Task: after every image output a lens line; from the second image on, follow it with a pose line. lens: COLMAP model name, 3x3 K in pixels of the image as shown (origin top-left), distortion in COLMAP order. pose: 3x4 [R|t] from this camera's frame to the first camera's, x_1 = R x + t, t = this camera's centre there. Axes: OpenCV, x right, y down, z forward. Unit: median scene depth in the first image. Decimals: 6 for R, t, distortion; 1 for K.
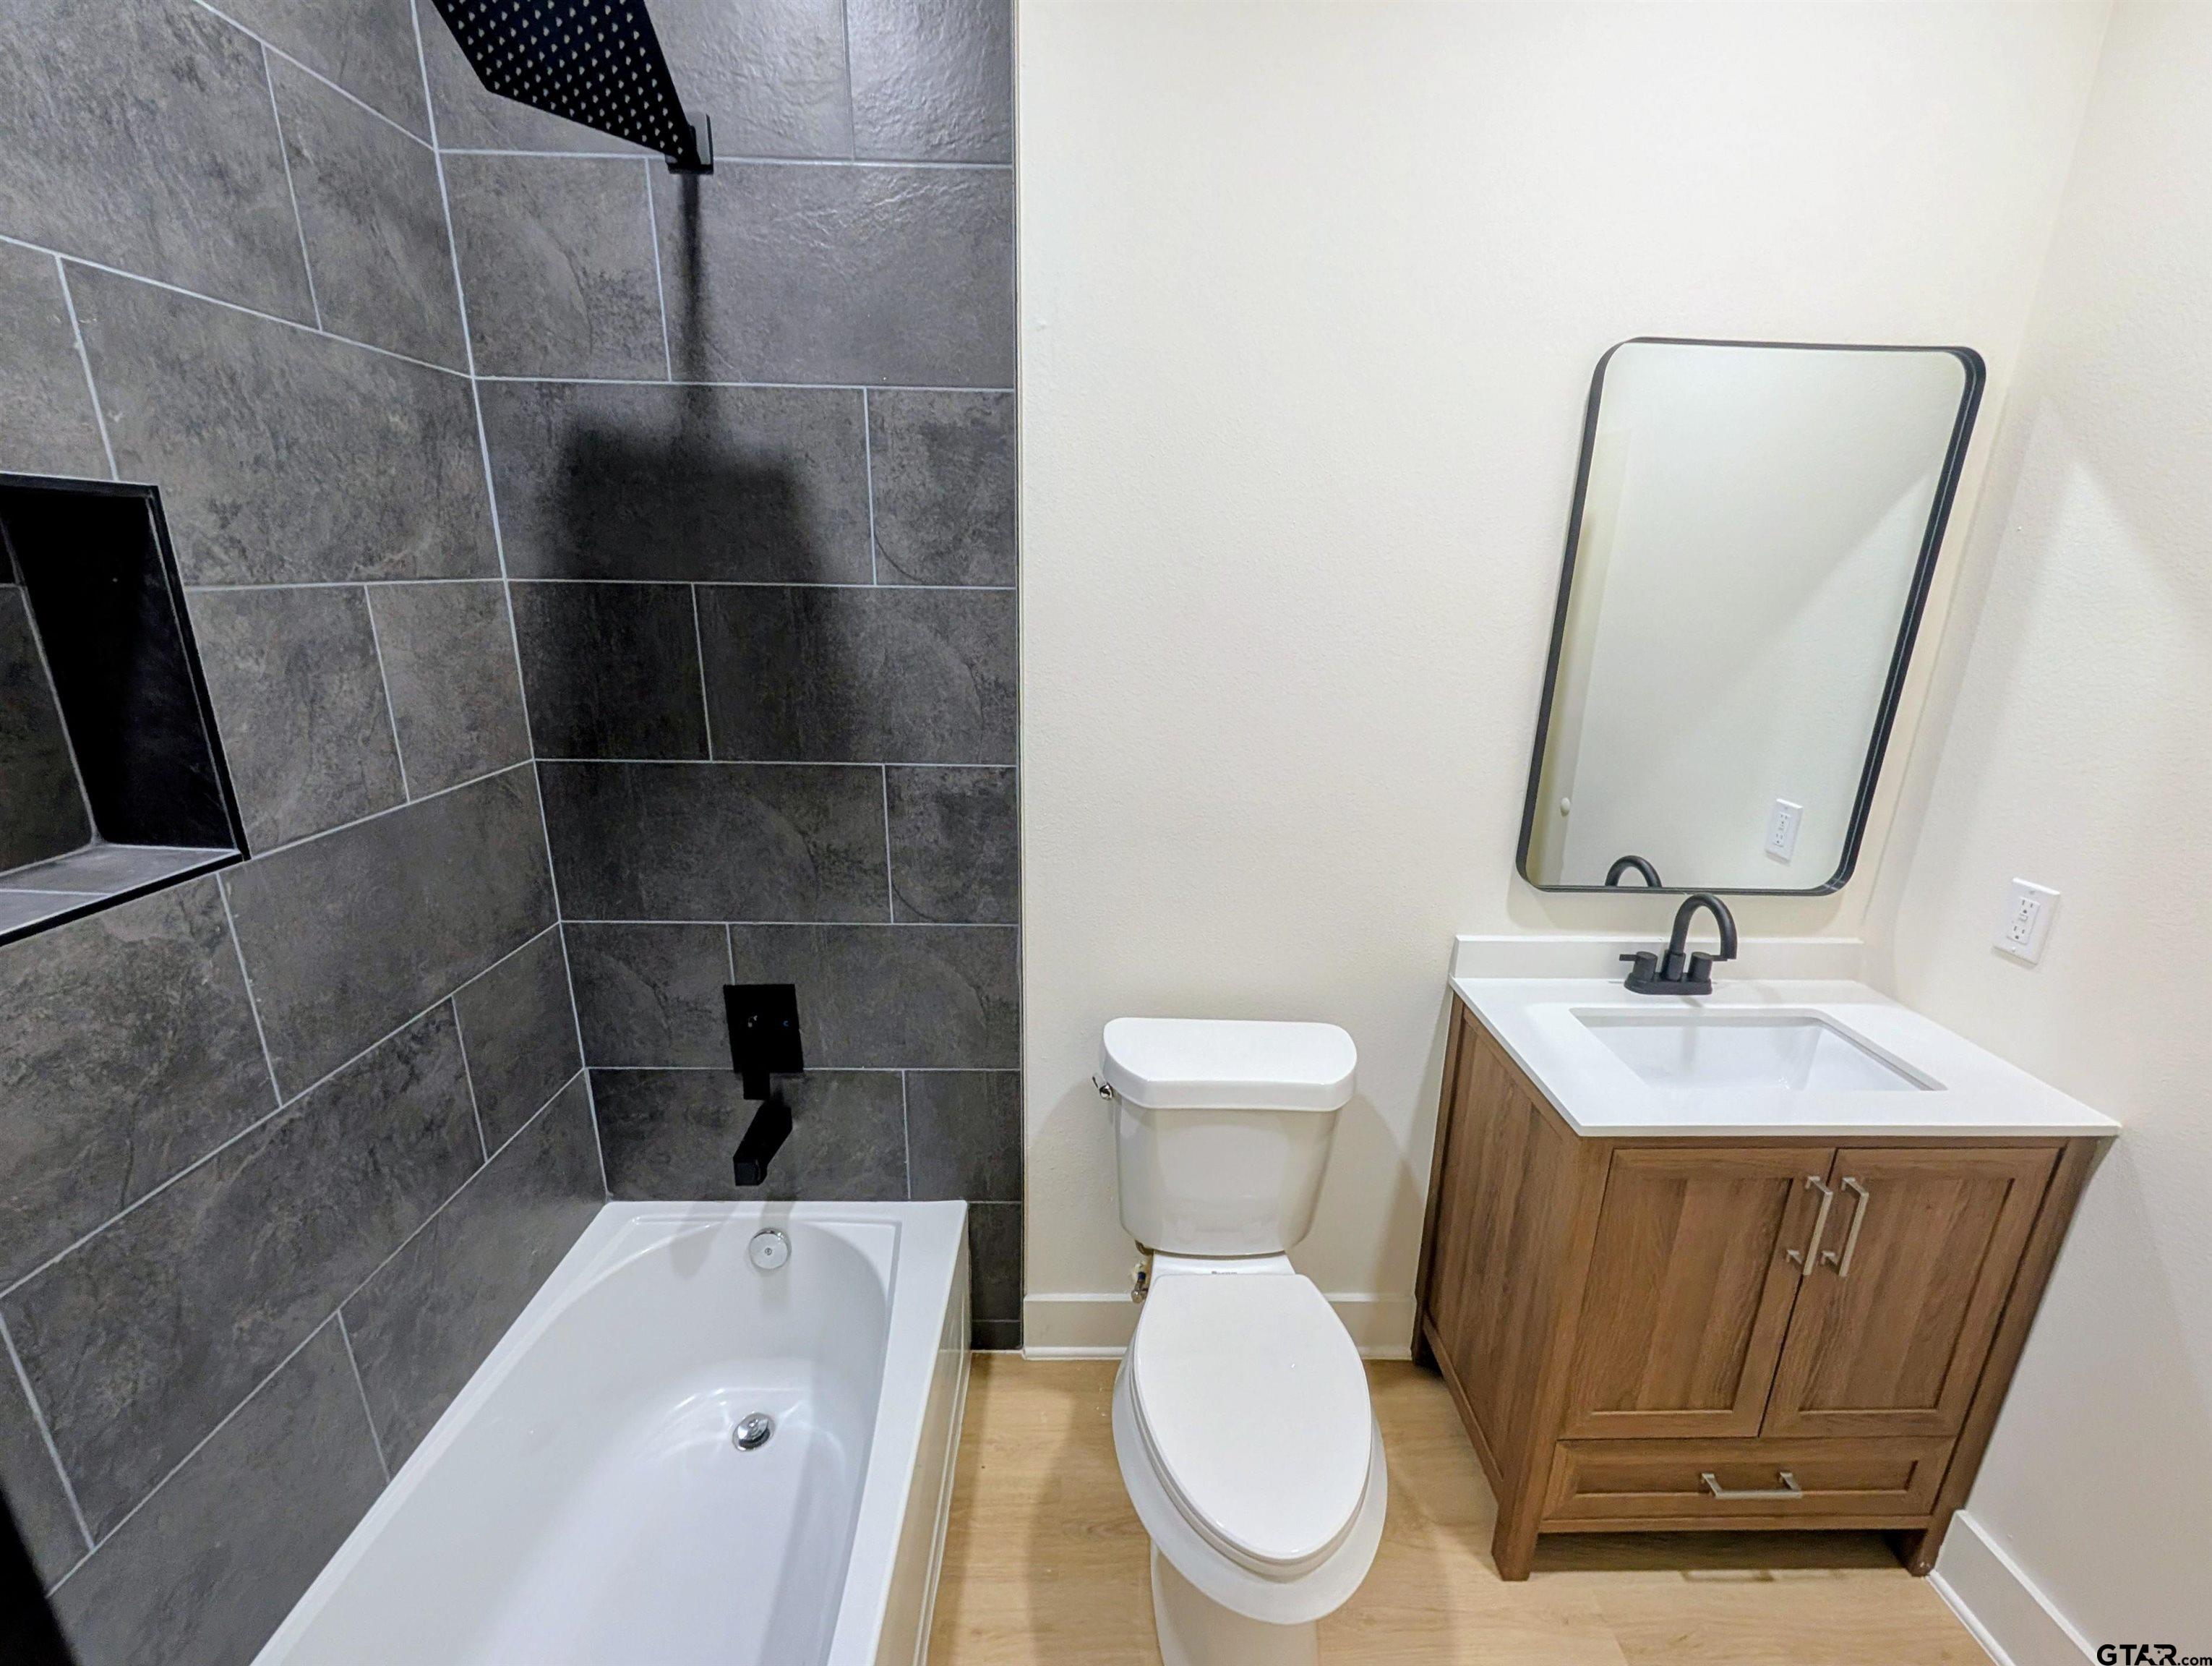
lens RADIAL K [[911.1, 0, 1106.0], [0, 911.1, 833.0], [0, 0, 1]] dist [-0.000094, 0.000208]
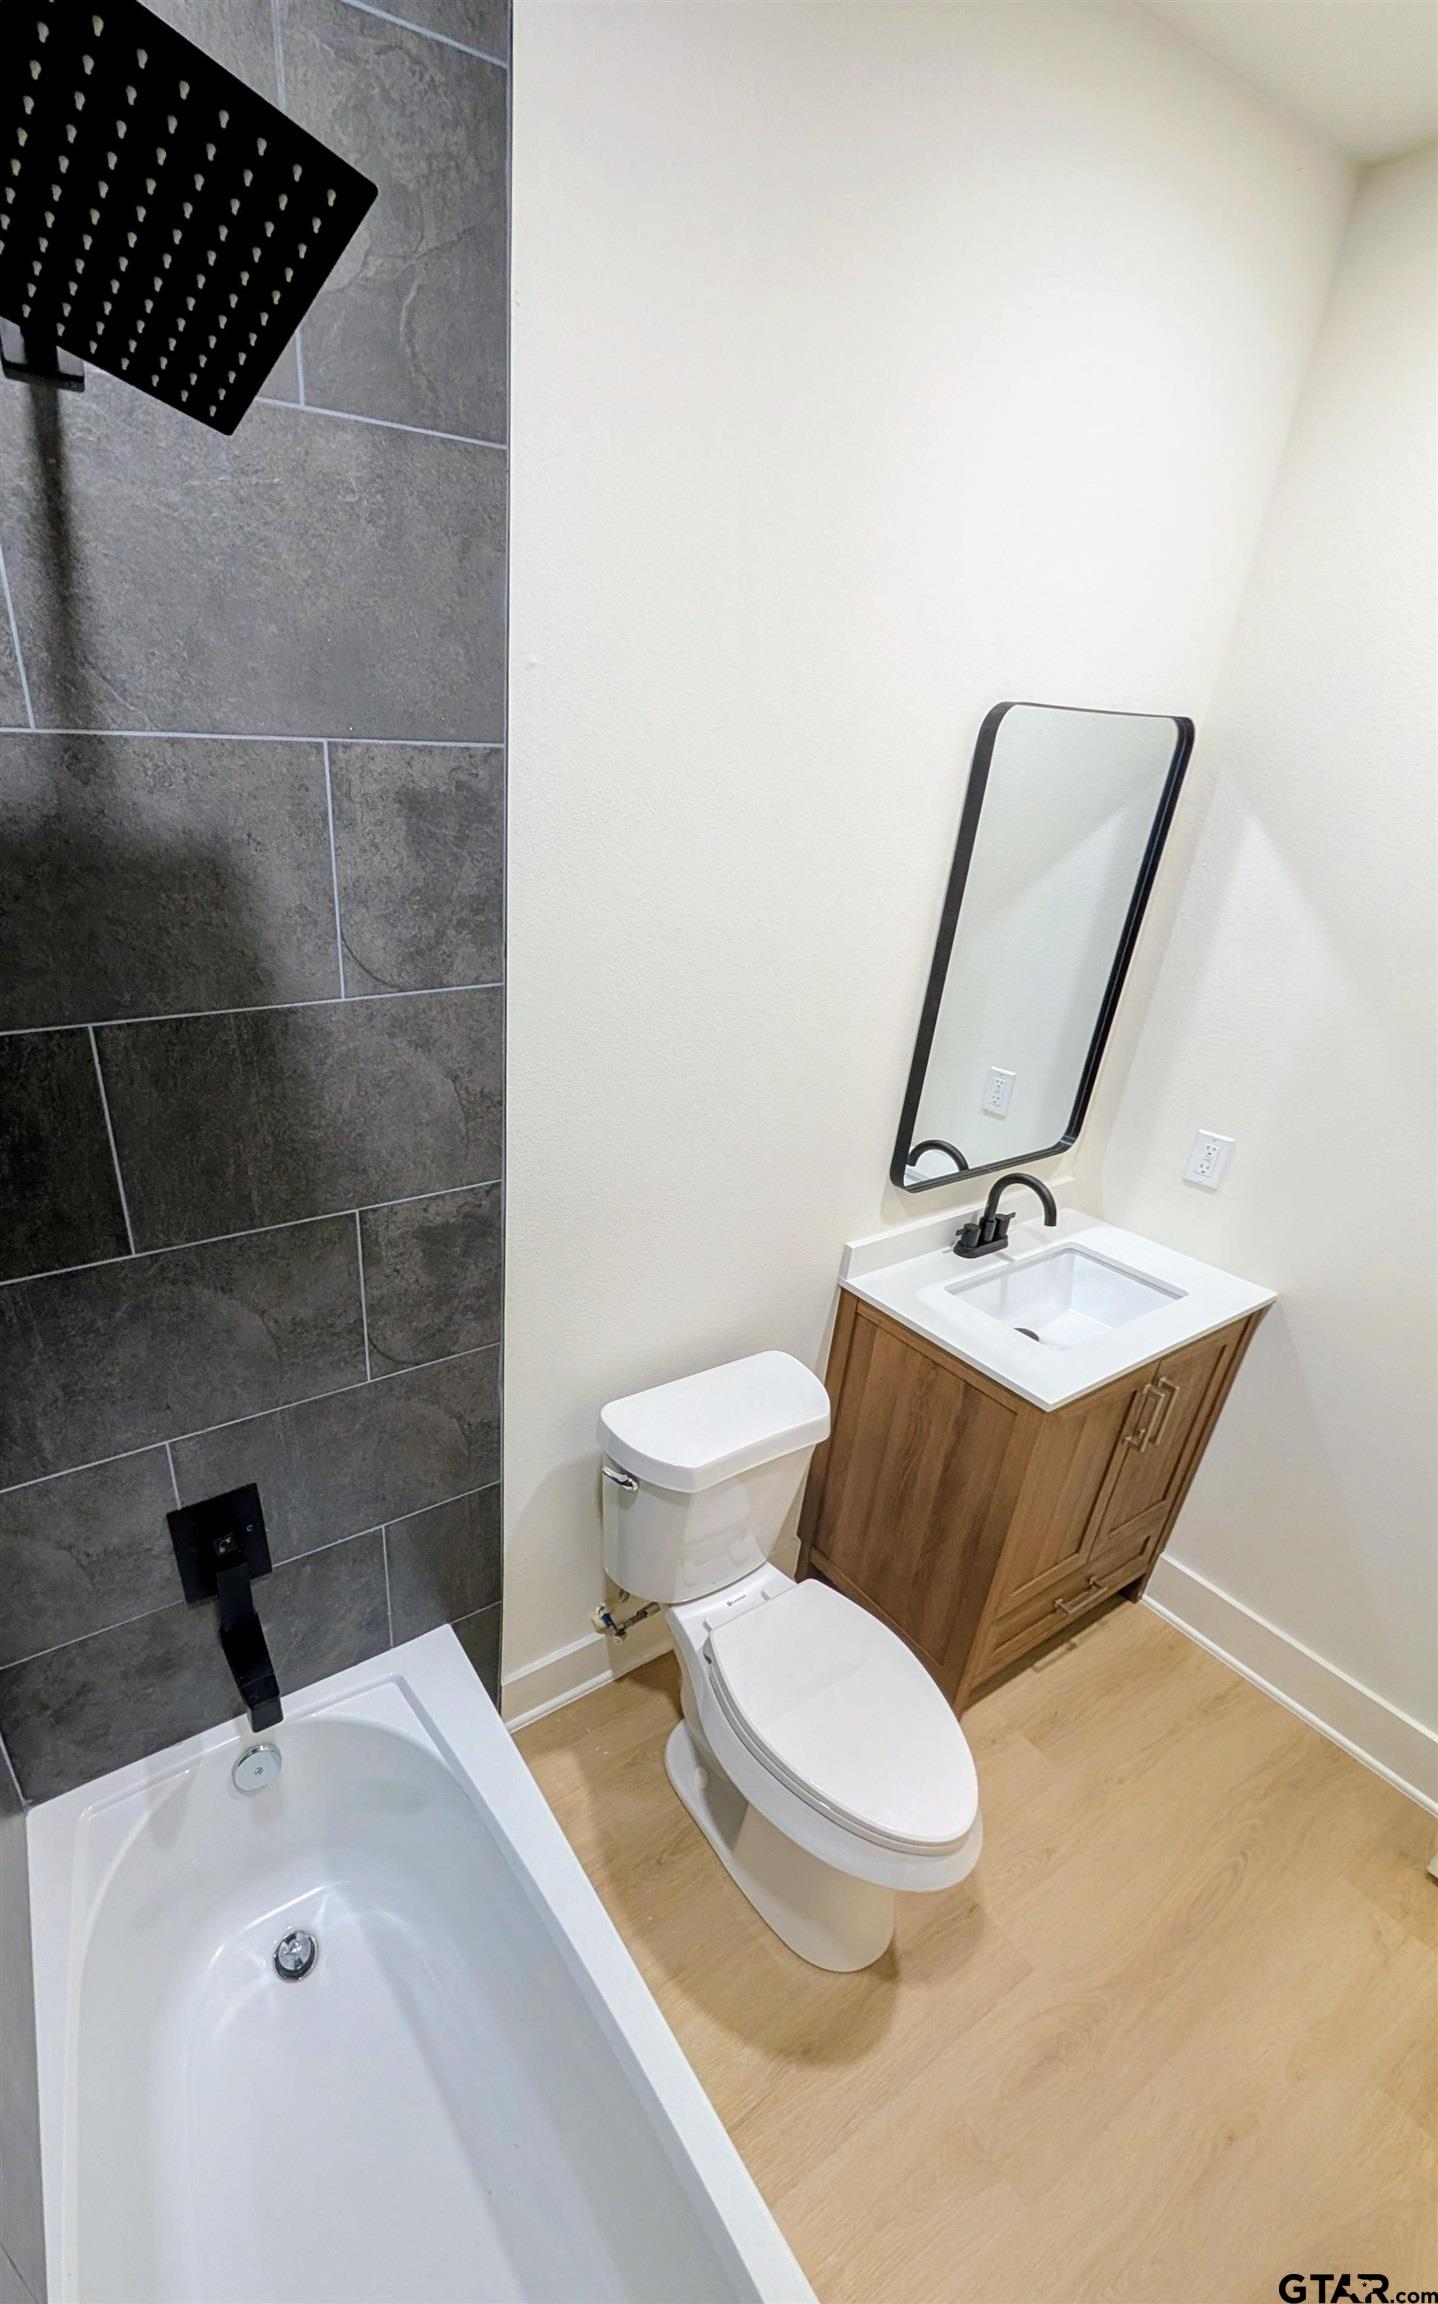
lens RADIAL K [[908.9, 0, 536.0], [0, 908.9, 1194.7], [0, 0, 1]] dist [-0.000875, -0.000121]
pose [[0.882427, -0.199799, 0.425915, -0.461133], [0.130222, 0.973697, 0.186967, -0.227058], [-0.452068, -0.109521, 0.885234, 0.214343]]
